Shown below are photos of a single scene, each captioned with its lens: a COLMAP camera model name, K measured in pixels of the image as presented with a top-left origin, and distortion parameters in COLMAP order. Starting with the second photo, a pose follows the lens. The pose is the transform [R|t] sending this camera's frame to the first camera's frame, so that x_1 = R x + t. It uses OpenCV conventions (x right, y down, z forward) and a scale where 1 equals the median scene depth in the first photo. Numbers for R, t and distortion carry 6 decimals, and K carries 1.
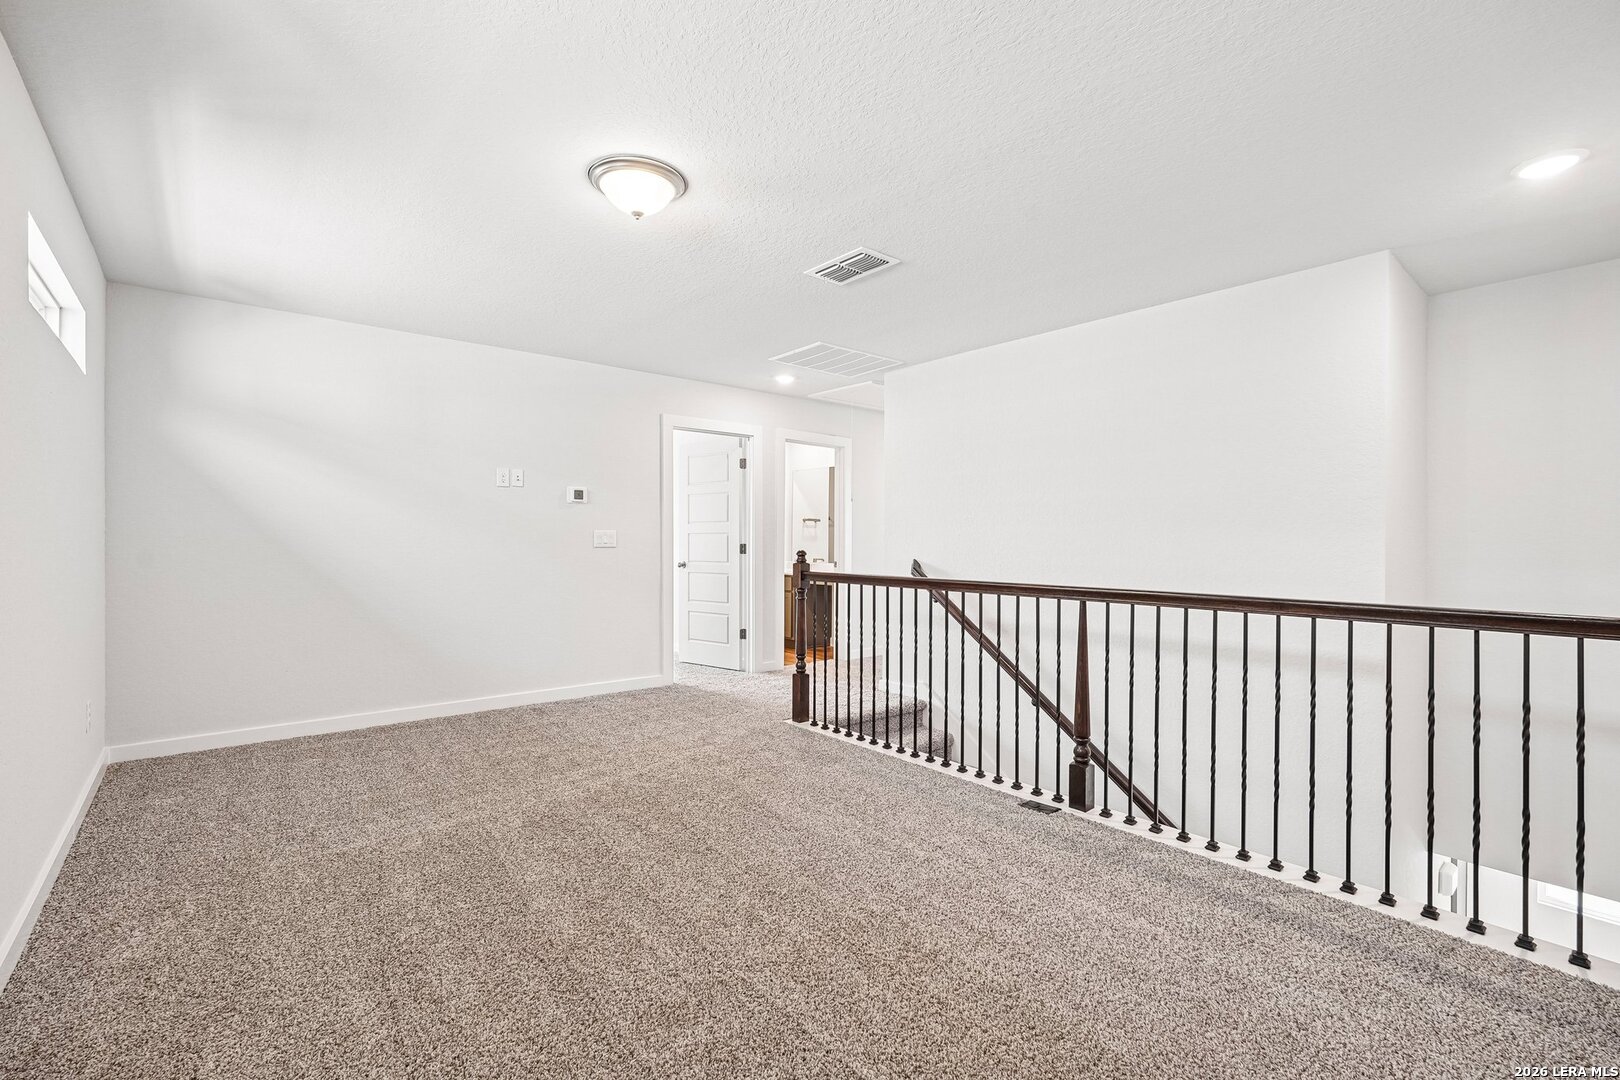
lens RADIAL K [[724.3, 0, 801.1], [0, 724.3, 544.5], [0, 0, 1]] dist [-0.005598, 0.003839]
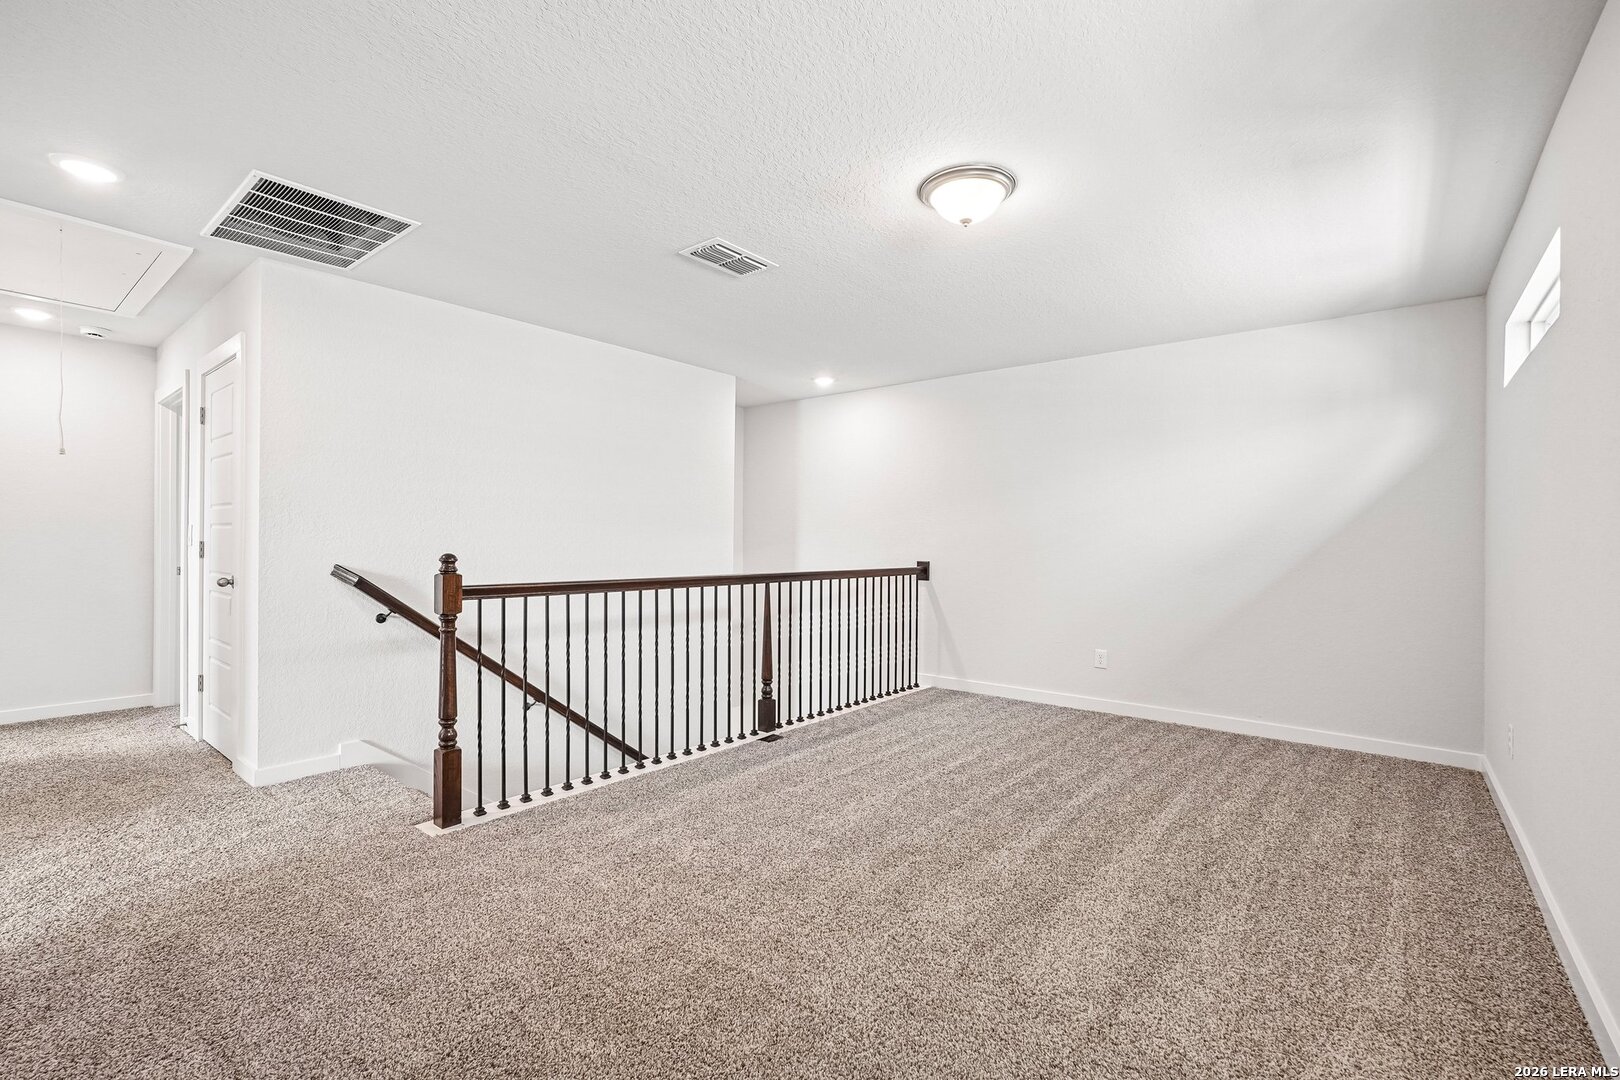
lens RADIAL K [[724.3, 0, 804.0], [0, 724.3, 541.7], [0, 0, 1]] dist [-0.005598, 0.003839]
pose [[-0.202411, -0.008455, 0.979264, -0.806354], [-0.007164, 0.999949, 0.007153, -0.010640], [-0.979274, -0.005568, -0.202461, 0.977360]]
